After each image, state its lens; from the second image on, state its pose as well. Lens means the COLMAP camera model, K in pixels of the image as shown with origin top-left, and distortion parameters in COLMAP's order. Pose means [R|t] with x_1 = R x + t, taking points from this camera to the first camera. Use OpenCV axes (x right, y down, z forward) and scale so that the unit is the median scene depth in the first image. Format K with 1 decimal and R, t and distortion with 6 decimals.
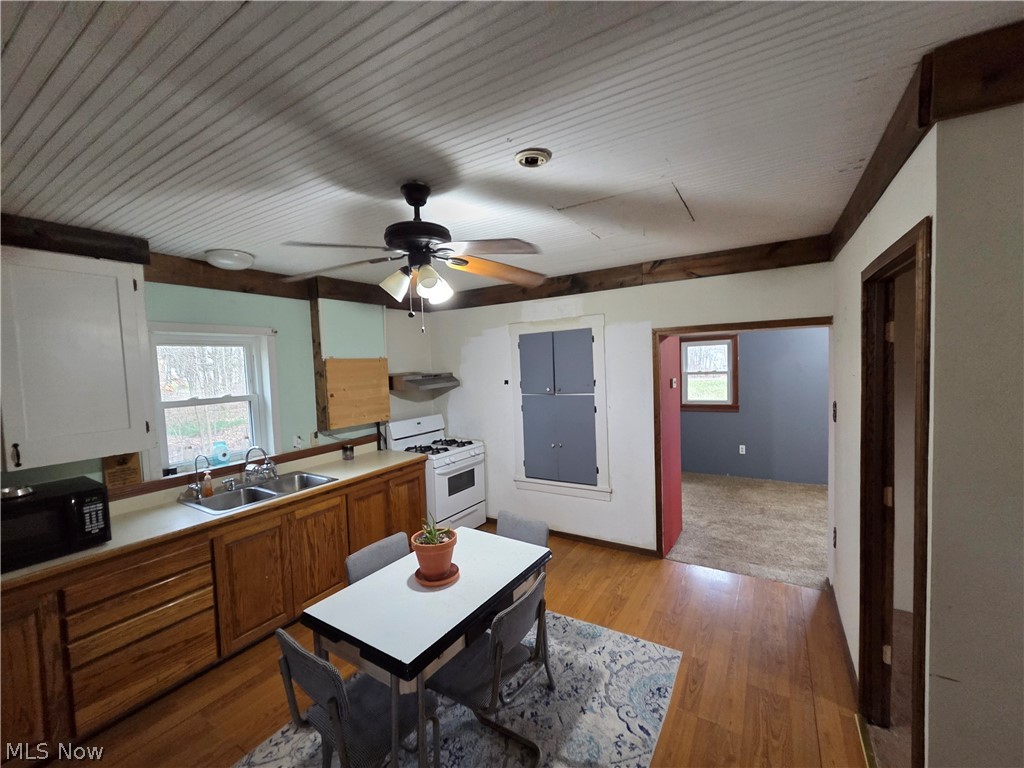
lens RADIAL K [[410.1, 0, 515.7], [0, 410.1, 388.0], [0, 0, 1]] dist [0.001260, -0.000211]
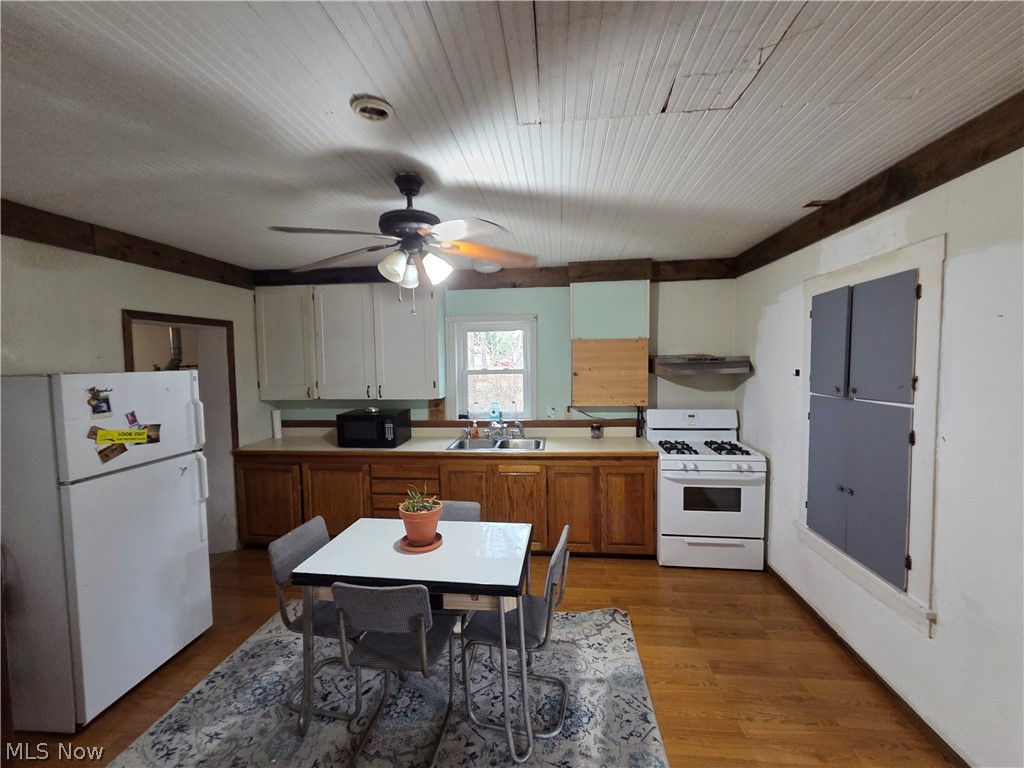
lens RADIAL K [[412.9, 0, 512.0], [0, 412.9, 384.0], [0, 0, 1]] dist [0.002994, -0.000081]
pose [[0.447194, 0.084488, -0.890438, 0.416113], [-0.052717, 0.996288, 0.068056, -0.019971], [0.892882, 0.016508, 0.449988, 0.357876]]
